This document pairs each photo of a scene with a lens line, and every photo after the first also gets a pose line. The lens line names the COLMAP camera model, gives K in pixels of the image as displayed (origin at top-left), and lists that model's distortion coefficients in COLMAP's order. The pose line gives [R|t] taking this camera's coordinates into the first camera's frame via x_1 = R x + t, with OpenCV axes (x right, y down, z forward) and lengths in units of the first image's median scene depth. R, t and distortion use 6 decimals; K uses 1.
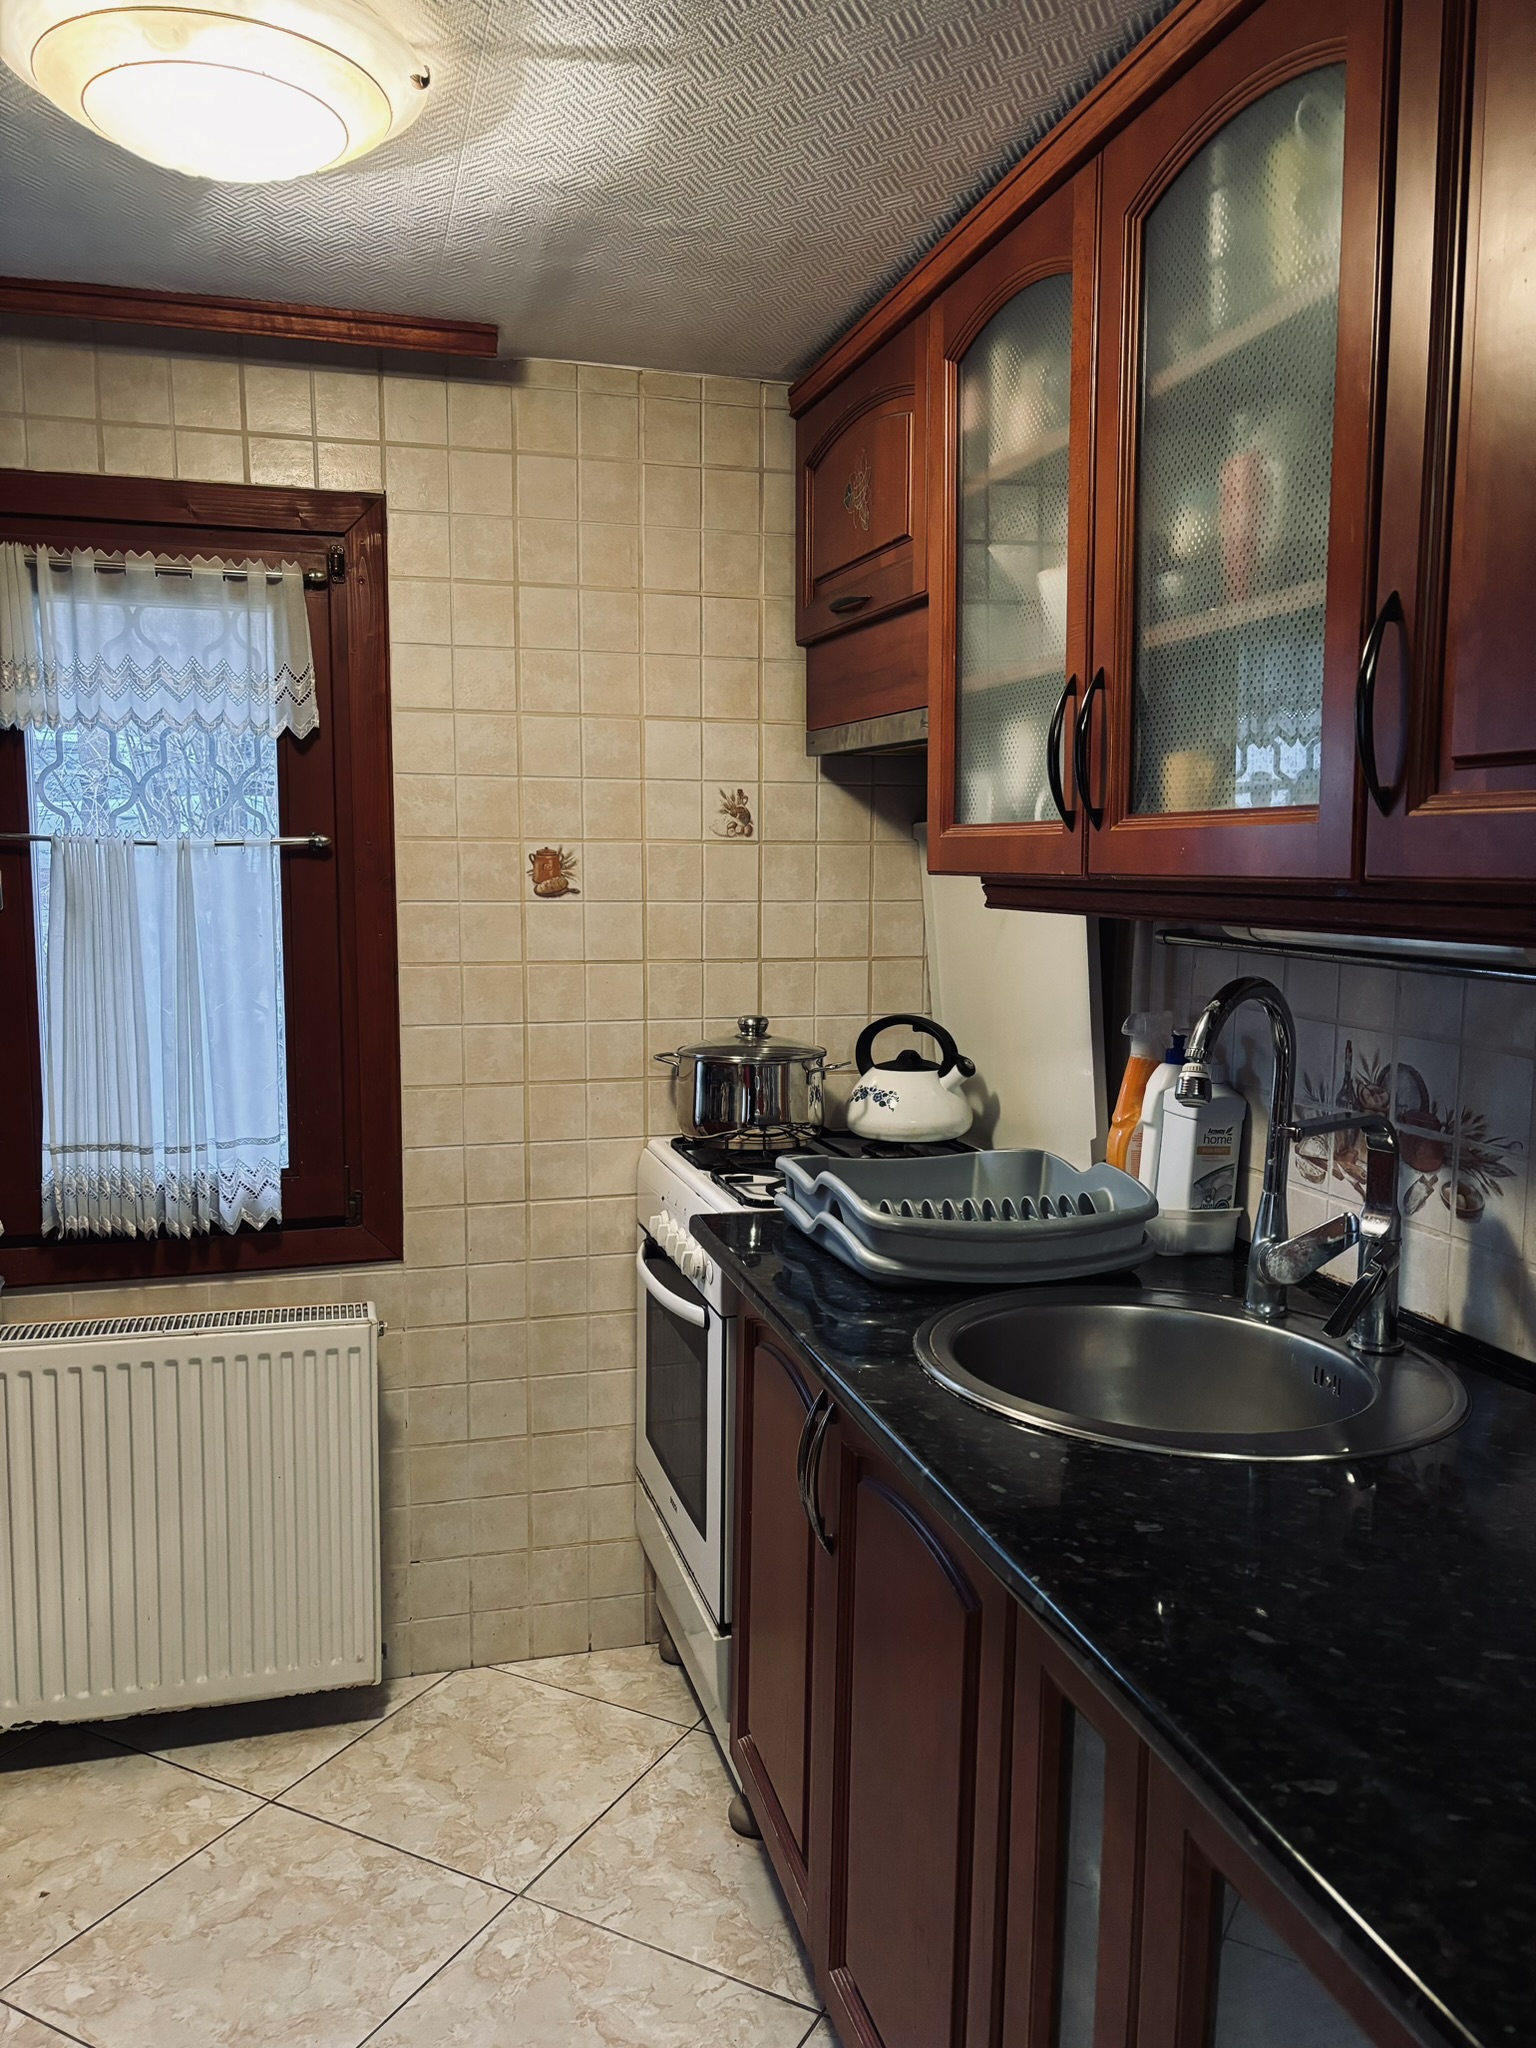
lens RADIAL K [[1499.7, 0, 768.0], [0, 1499.7, 1024.0], [0, 0, 1]] dist [0.046145, -0.068688]
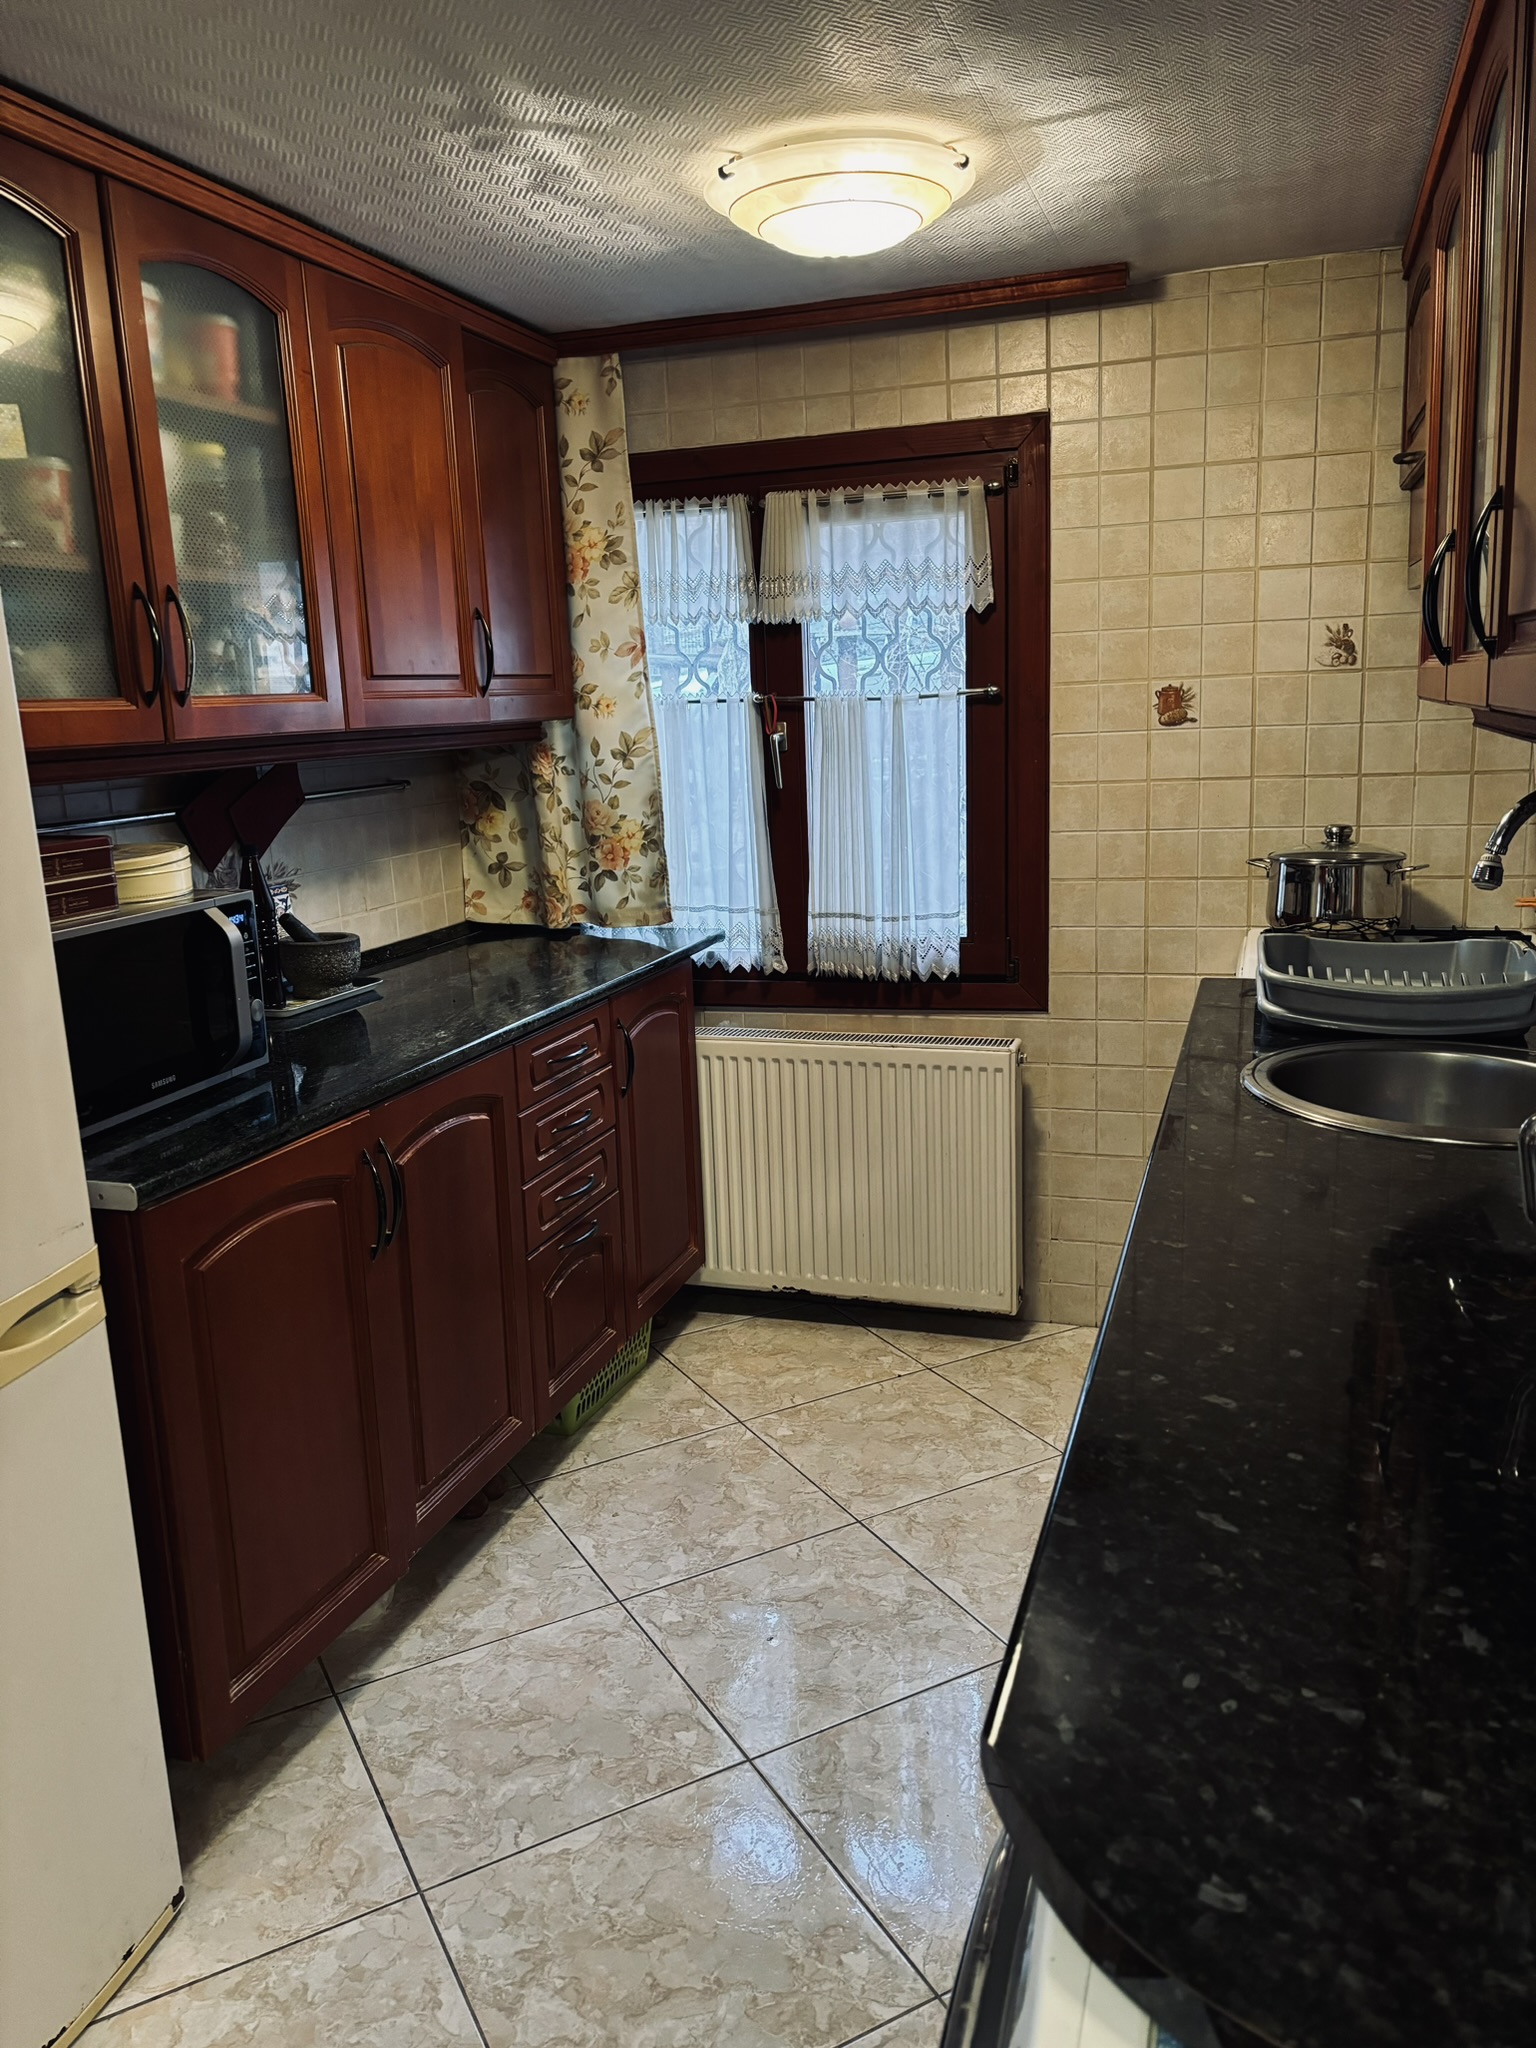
lens RADIAL K [[1519.0, 0, 768.0], [0, 1519.0, 1024.0], [0, 0, 1]] dist [-0.013358, -0.064241]
pose [[0.818888, 0.073741, -0.569197, 0.315296], [-0.006781, 0.992886, 0.118877, 0.012061], [0.573914, -0.093487, 0.813562, -0.220095]]
